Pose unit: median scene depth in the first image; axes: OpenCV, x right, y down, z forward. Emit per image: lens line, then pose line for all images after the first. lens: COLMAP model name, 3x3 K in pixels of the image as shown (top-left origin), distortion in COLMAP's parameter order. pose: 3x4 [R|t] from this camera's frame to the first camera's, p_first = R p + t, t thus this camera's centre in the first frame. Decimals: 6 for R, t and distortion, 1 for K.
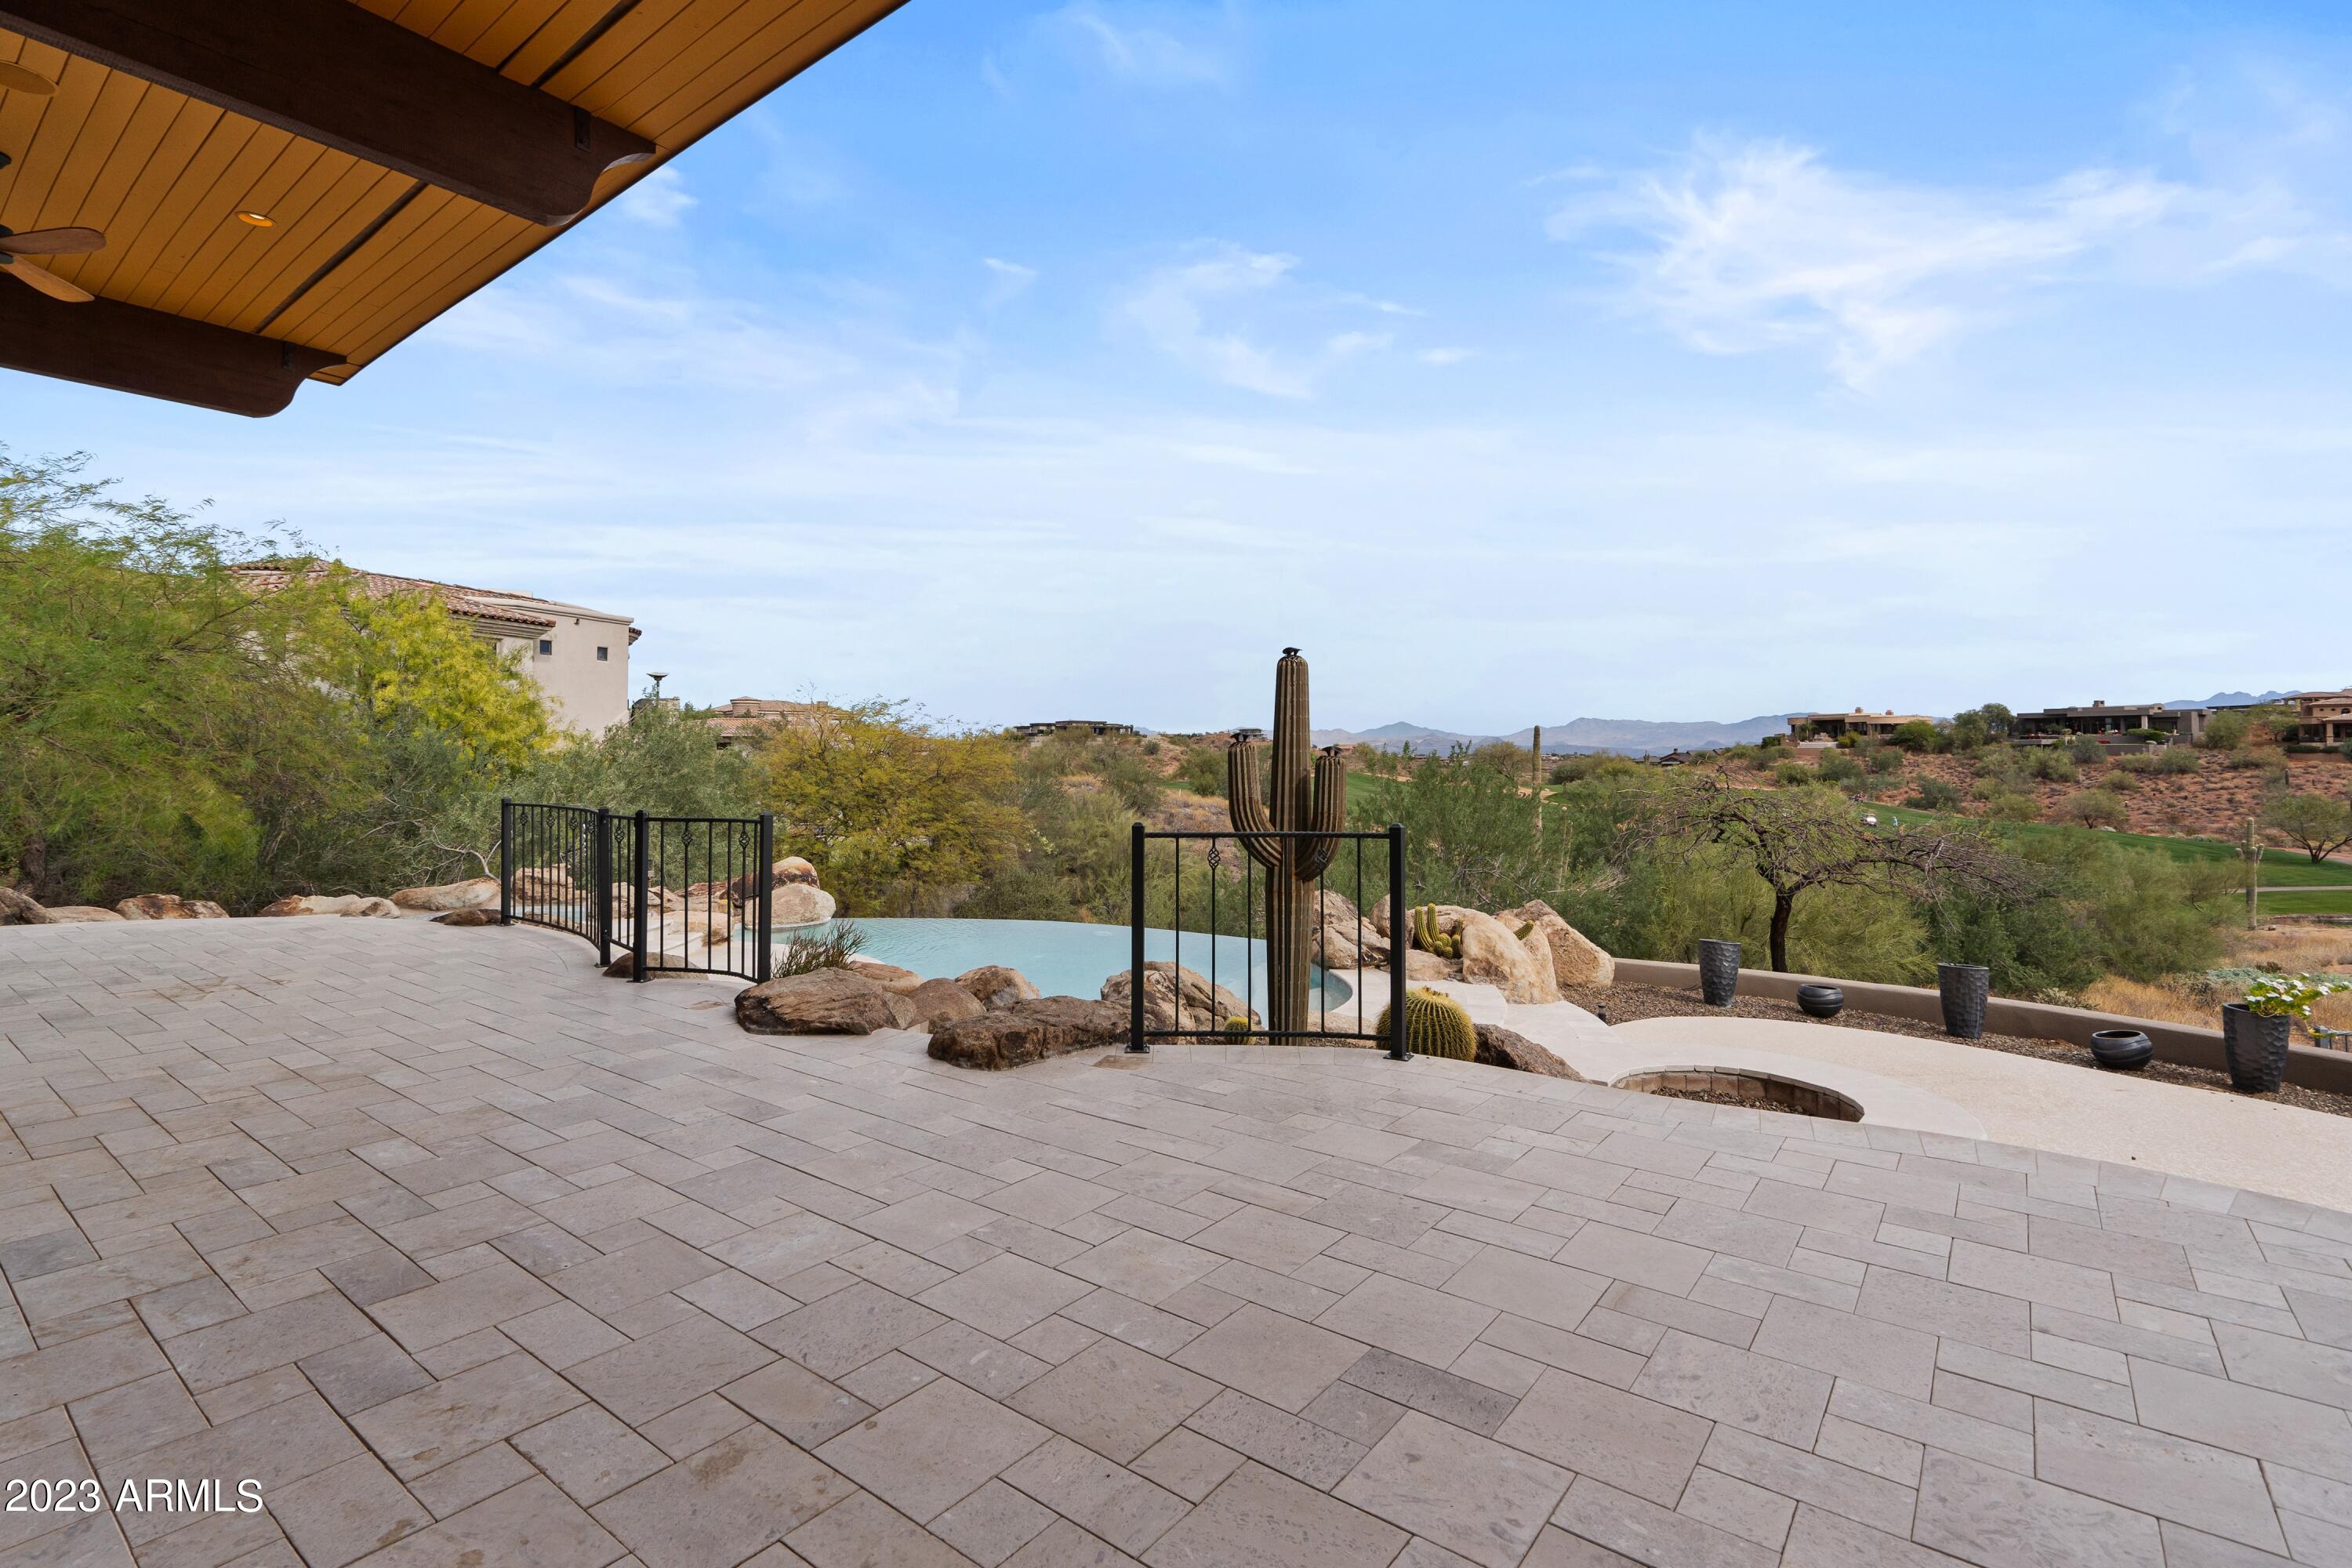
lens RADIAL K [[1094.3, 0, 1174.1], [0, 1094.3, 727.6], [0, 0, 1]] dist [0.001699, 0.001337]
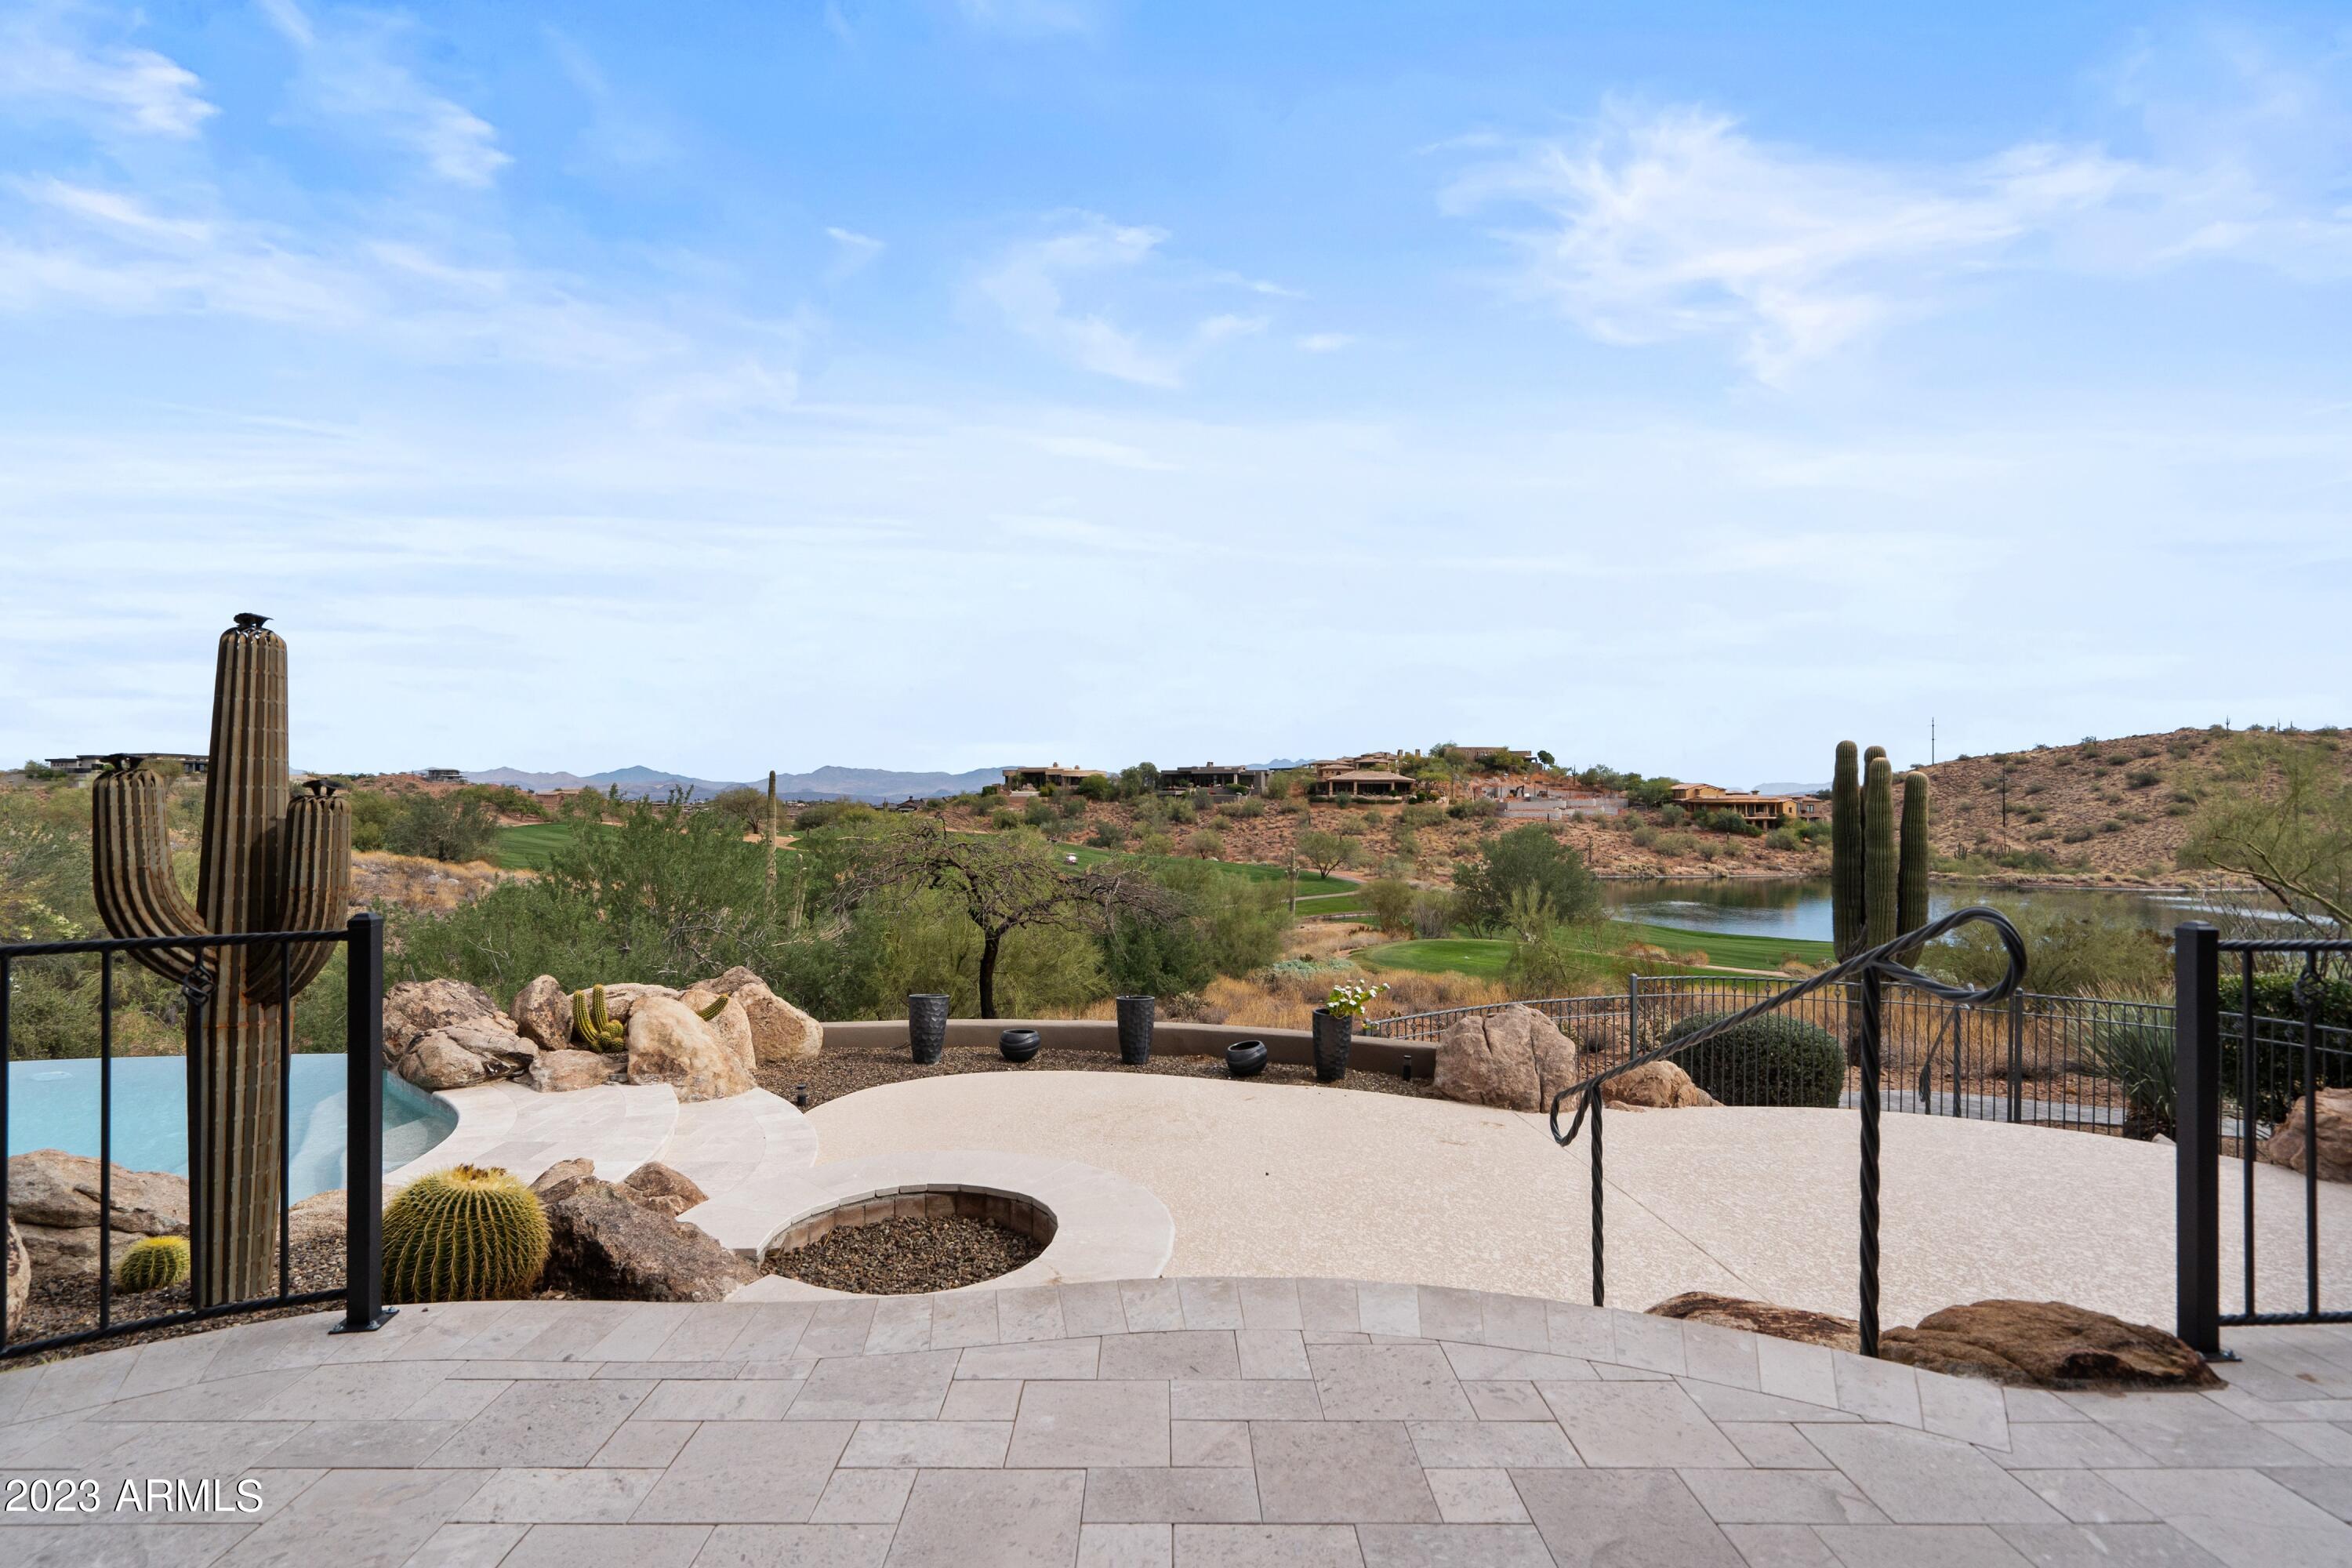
lens RADIAL K [[1079.1, 0, 1154.8], [0, 1079.1, 792.4], [0, 0, 1]] dist [-0.004145, 0.001304]
pose [[0.795448, 0.009011, 0.605954, 0.062821], [-0.018988, 0.999769, 0.010059, 0.004003], [-0.605724, -0.019507, 0.795436, 0.102886]]
